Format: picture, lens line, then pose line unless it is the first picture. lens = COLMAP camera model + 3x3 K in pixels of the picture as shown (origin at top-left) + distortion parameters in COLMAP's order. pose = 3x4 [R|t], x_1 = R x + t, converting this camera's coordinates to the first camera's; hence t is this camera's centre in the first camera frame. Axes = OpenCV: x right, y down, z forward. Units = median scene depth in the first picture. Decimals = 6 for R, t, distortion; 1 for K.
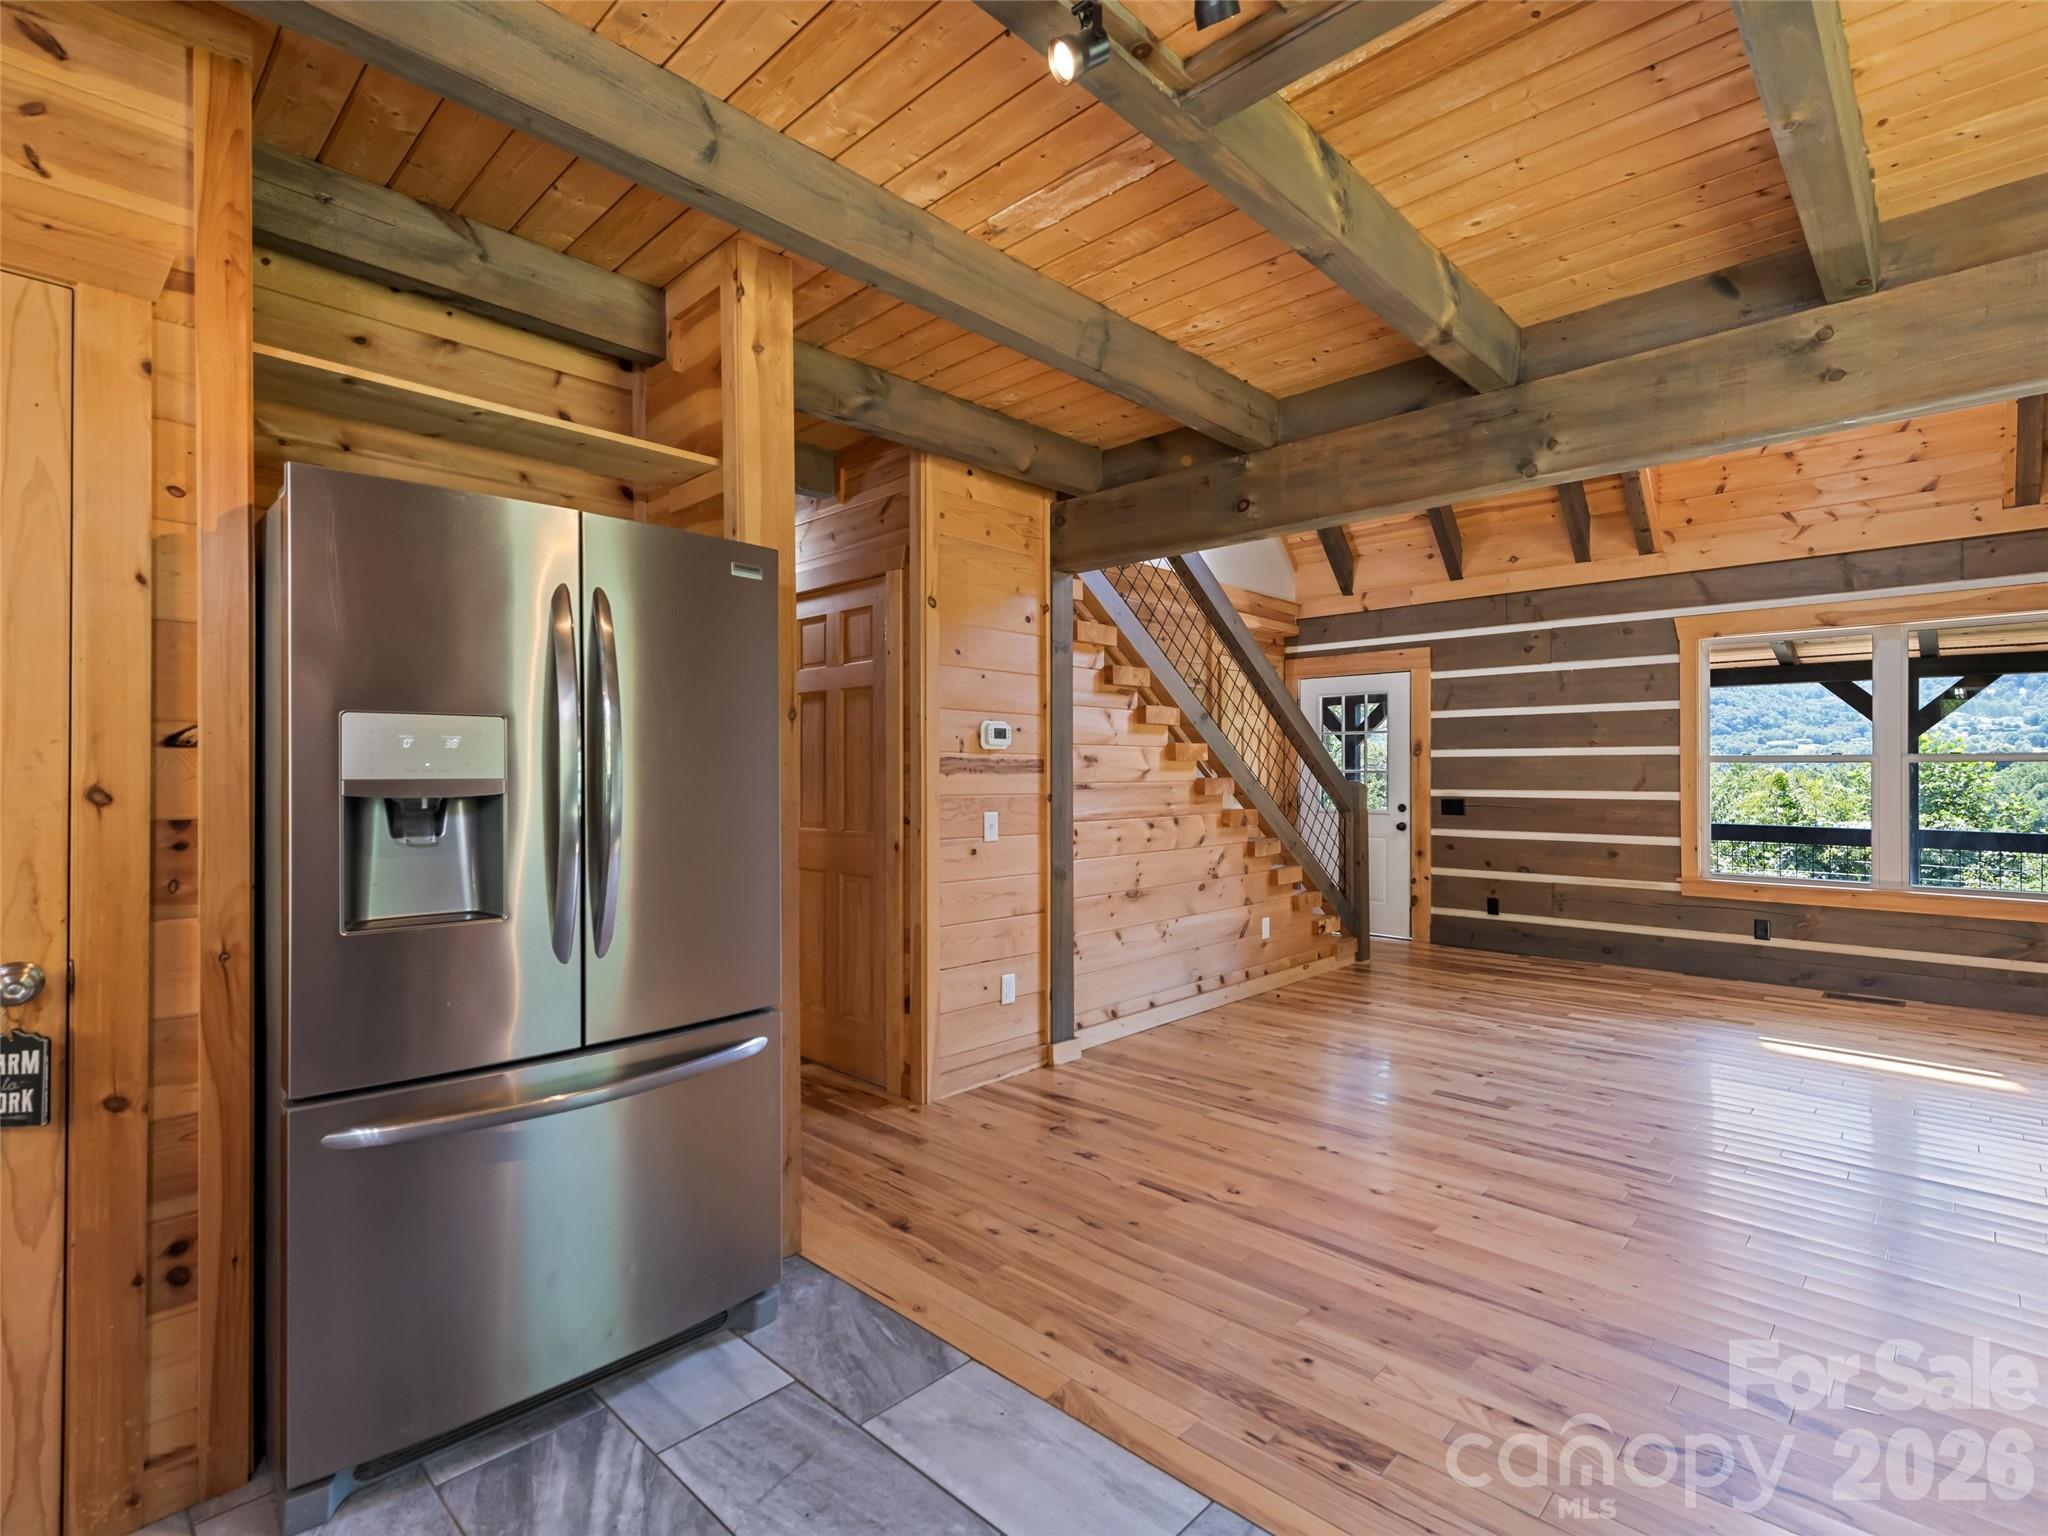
lens RADIAL K [[974.7, 0, 1014.5], [0, 974.7, 773.5], [0, 0, 1]] dist [0.014041, -0.003800]
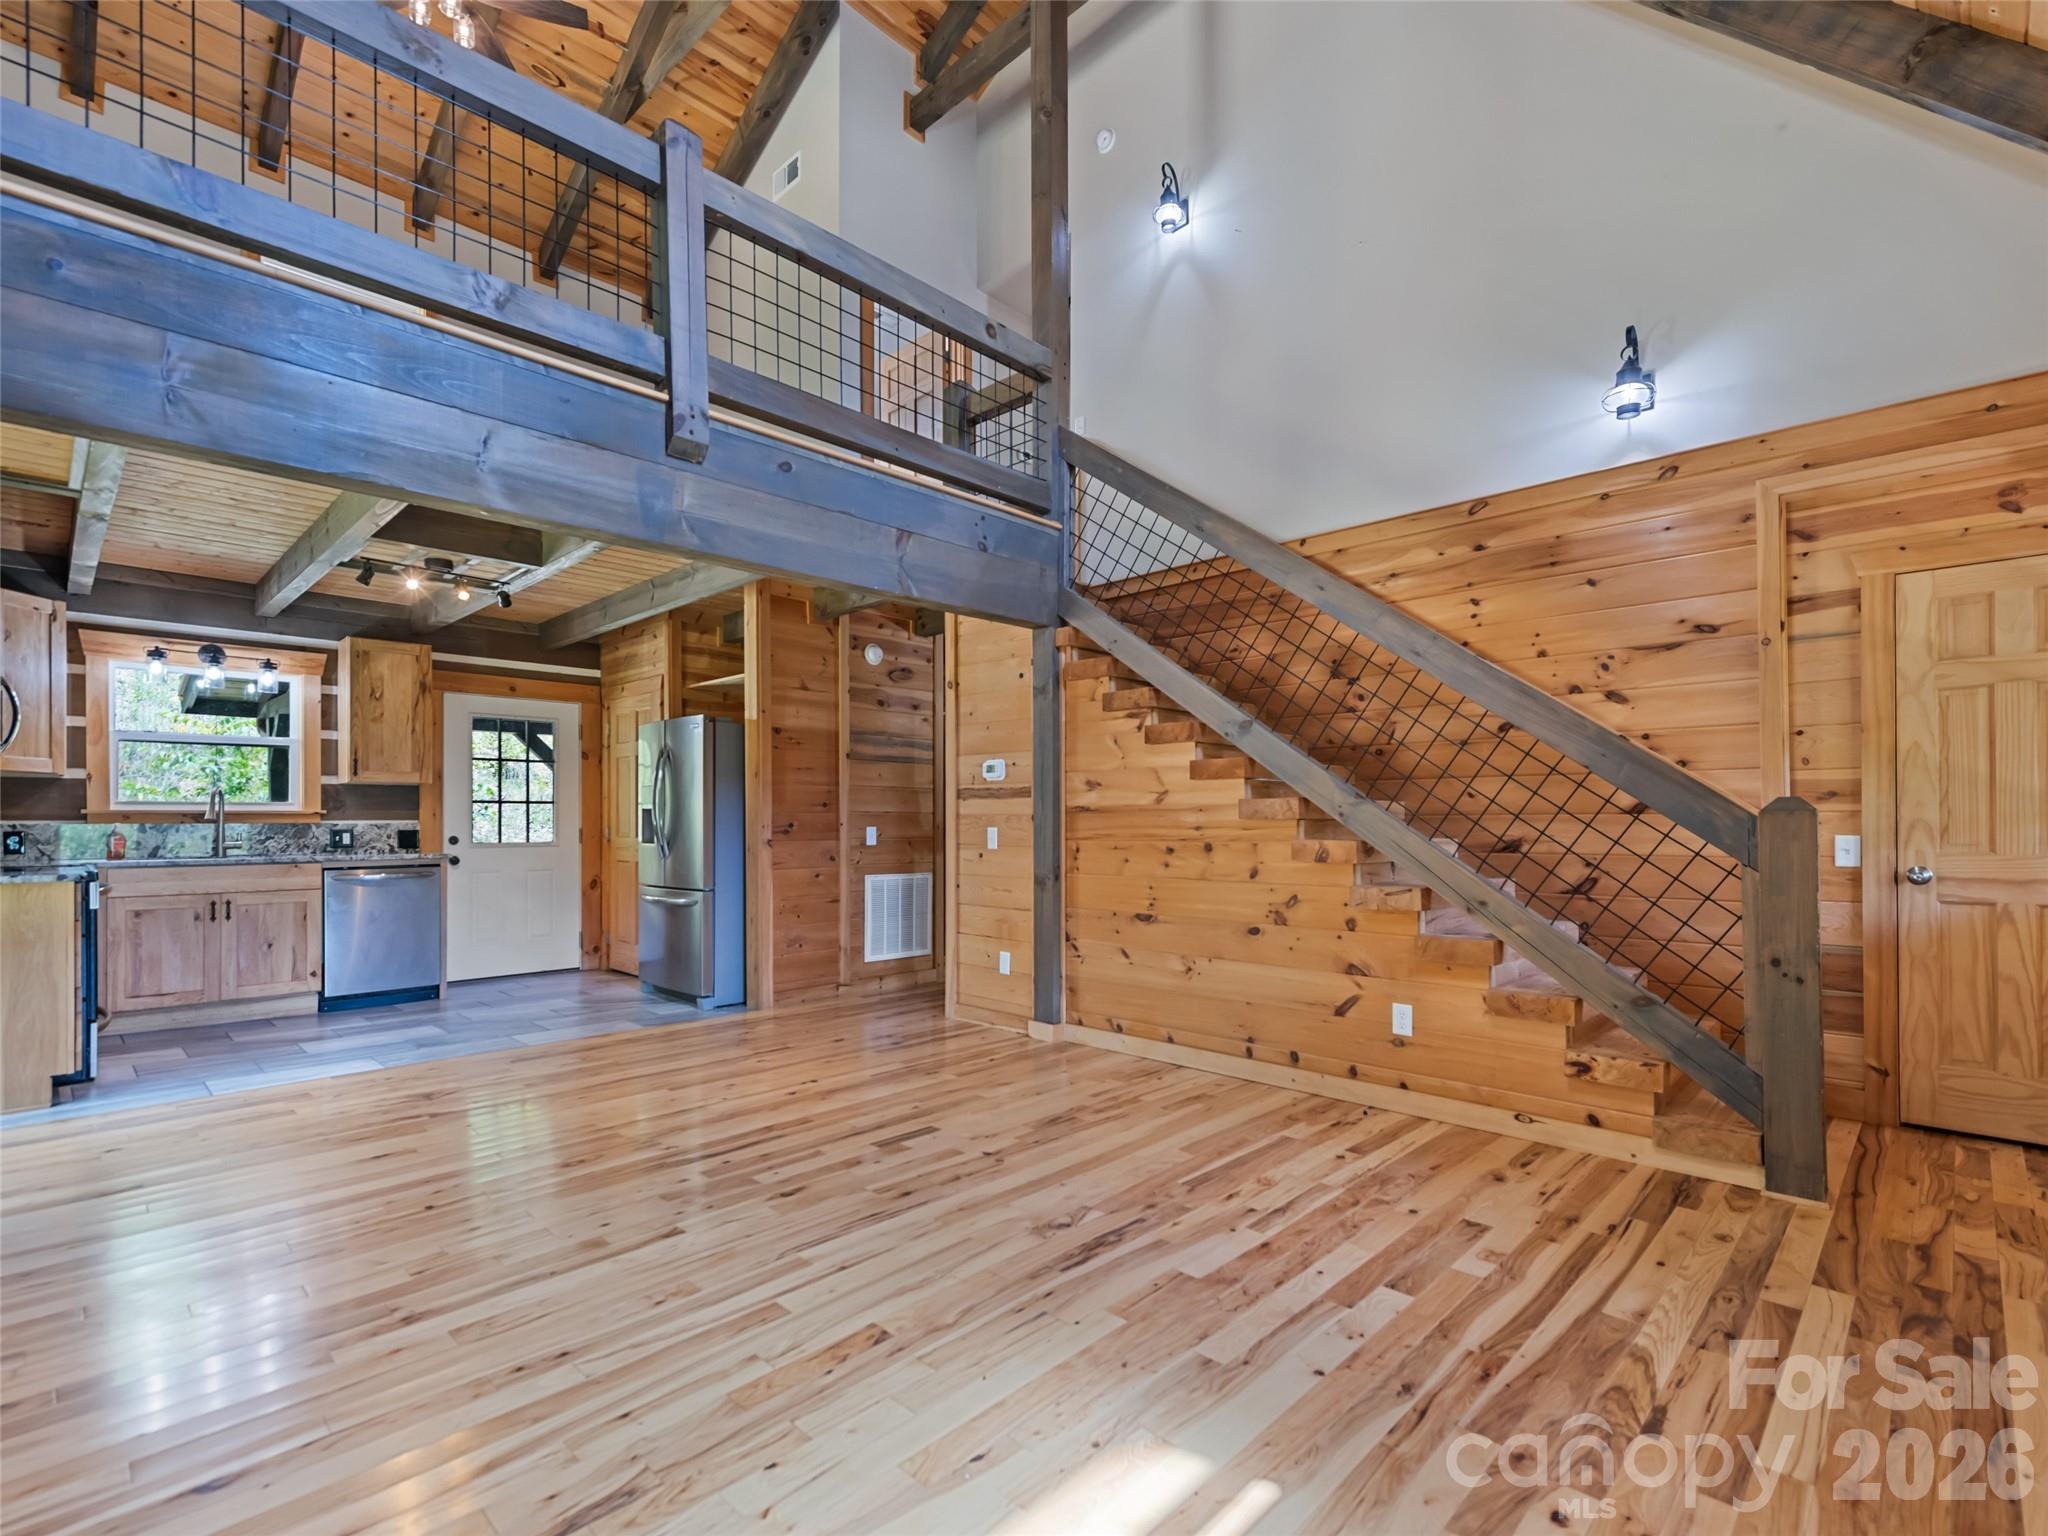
lens RADIAL K [[960.7, 0, 1039.3], [0, 960.7, 814.1], [0, 0, 1]] dist [0.020445, -0.007384]
pose [[0.009120, -0.003309, -0.999953, 0.998654], [0.002554, 0.999991, -0.003285, 0.019765], [0.999955, -0.002524, 0.009128, 0.804373]]
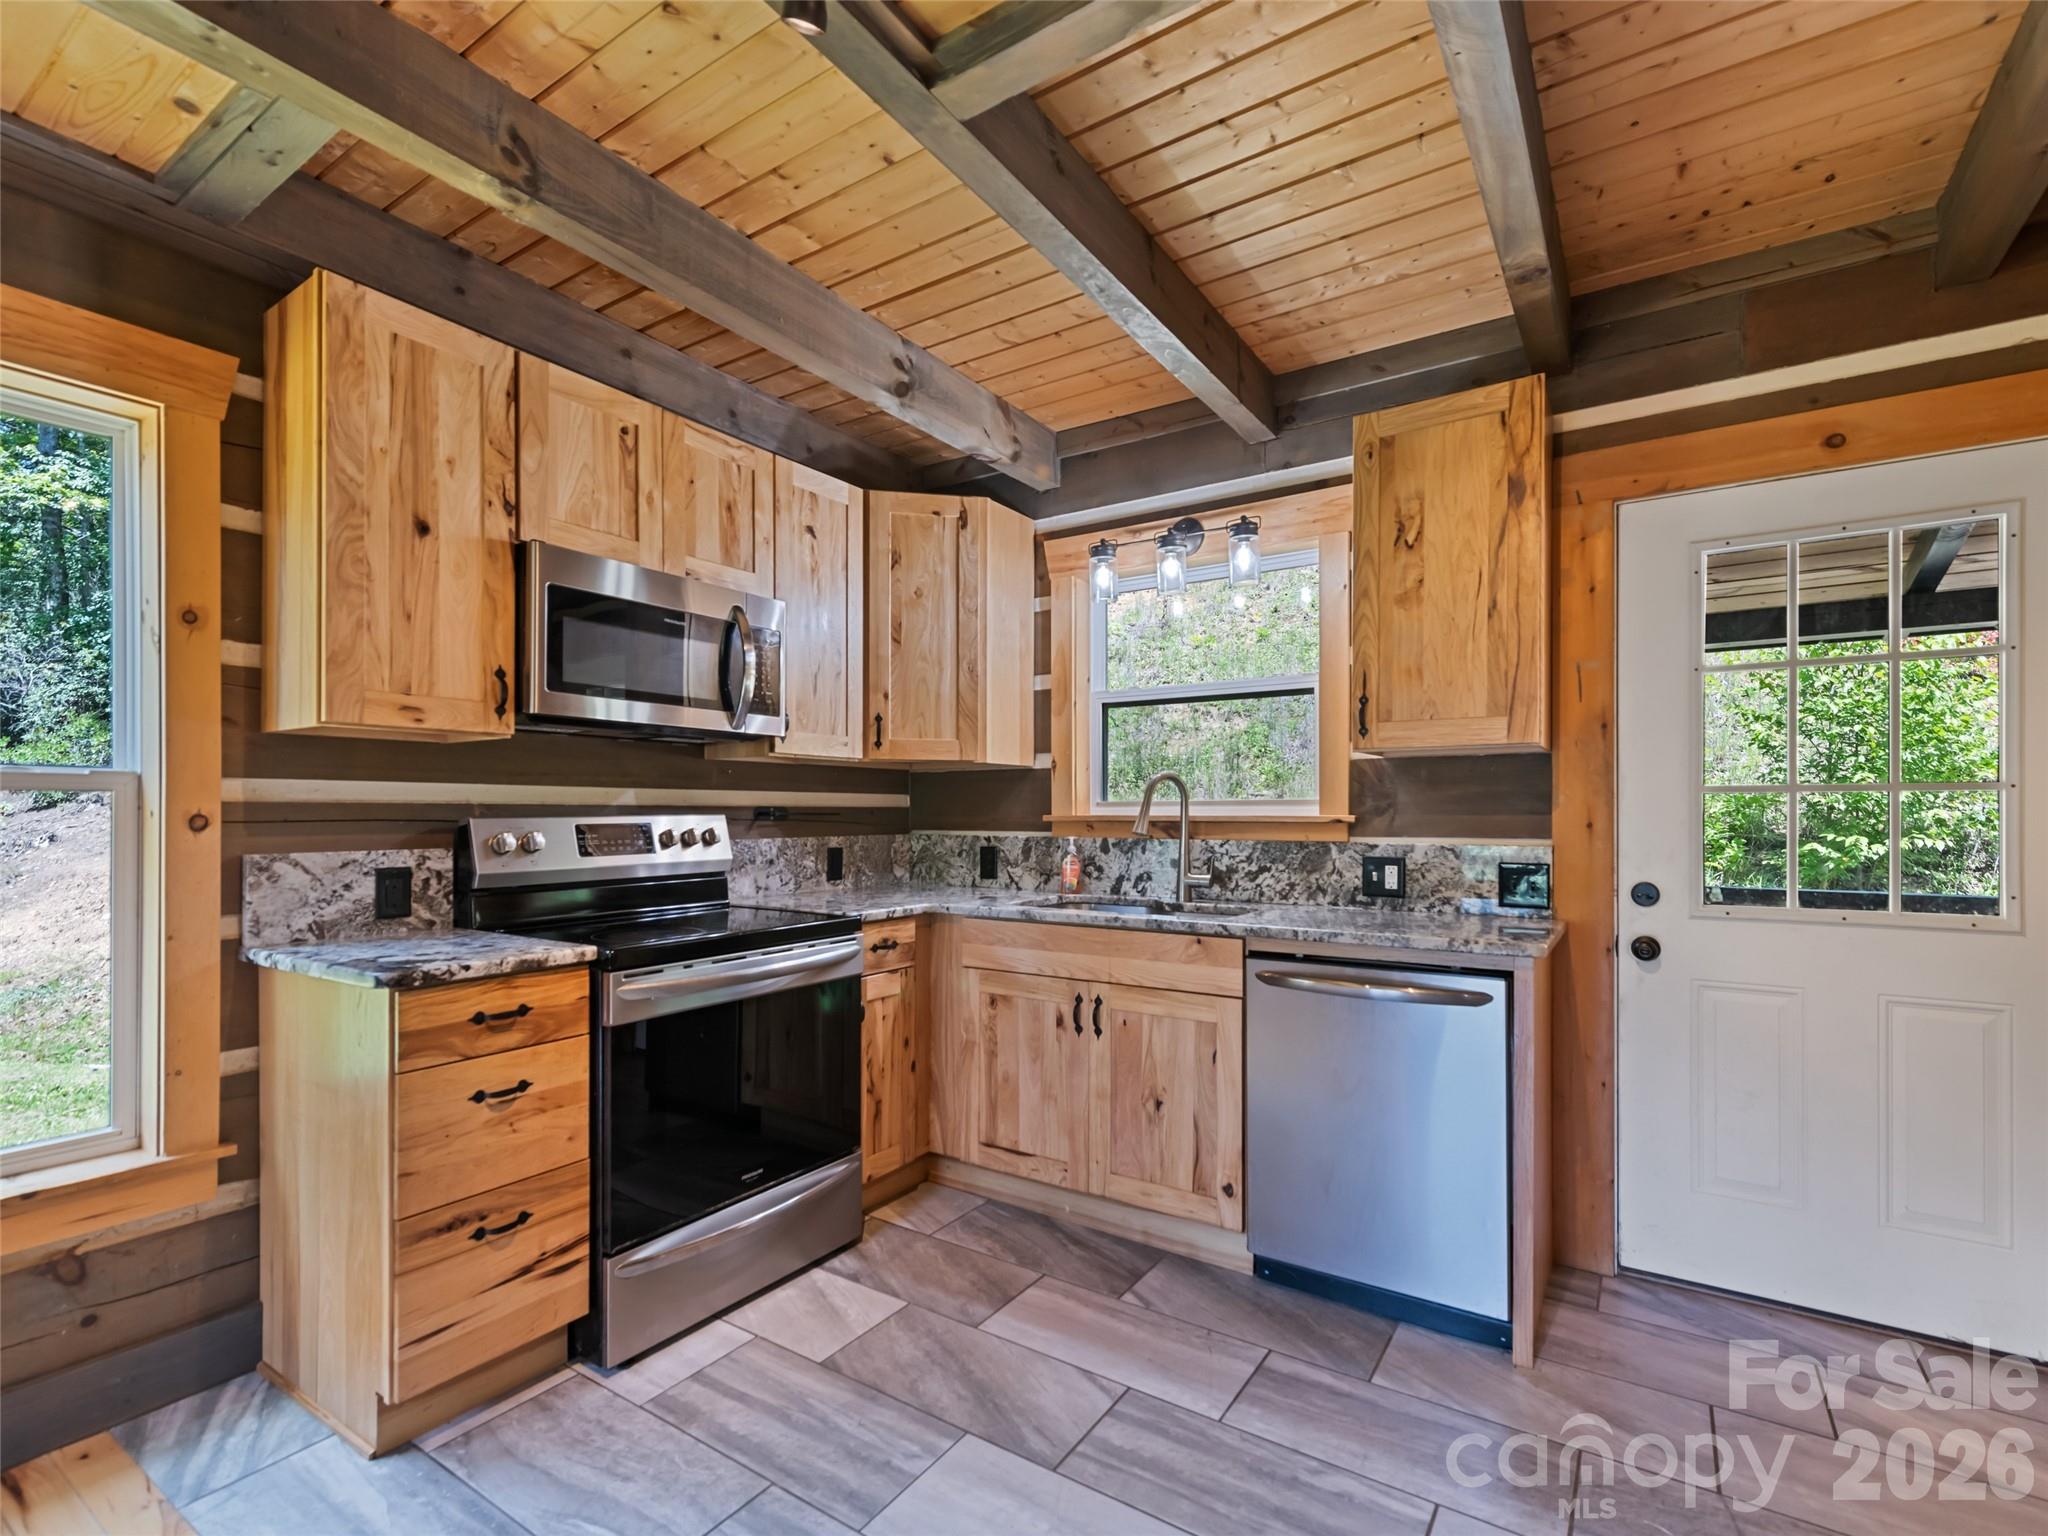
lens RADIAL K [[960.7, 0, 1004.3], [0, 960.7, 809.9], [0, 0, 1]] dist [0.020445, -0.007384]
pose [[-0.984284, 0.004352, -0.176541, 0.671465], [0.004400, 0.999990, 0.000115, 0.014391], [0.176540, -0.000664, -0.984293, 0.676027]]
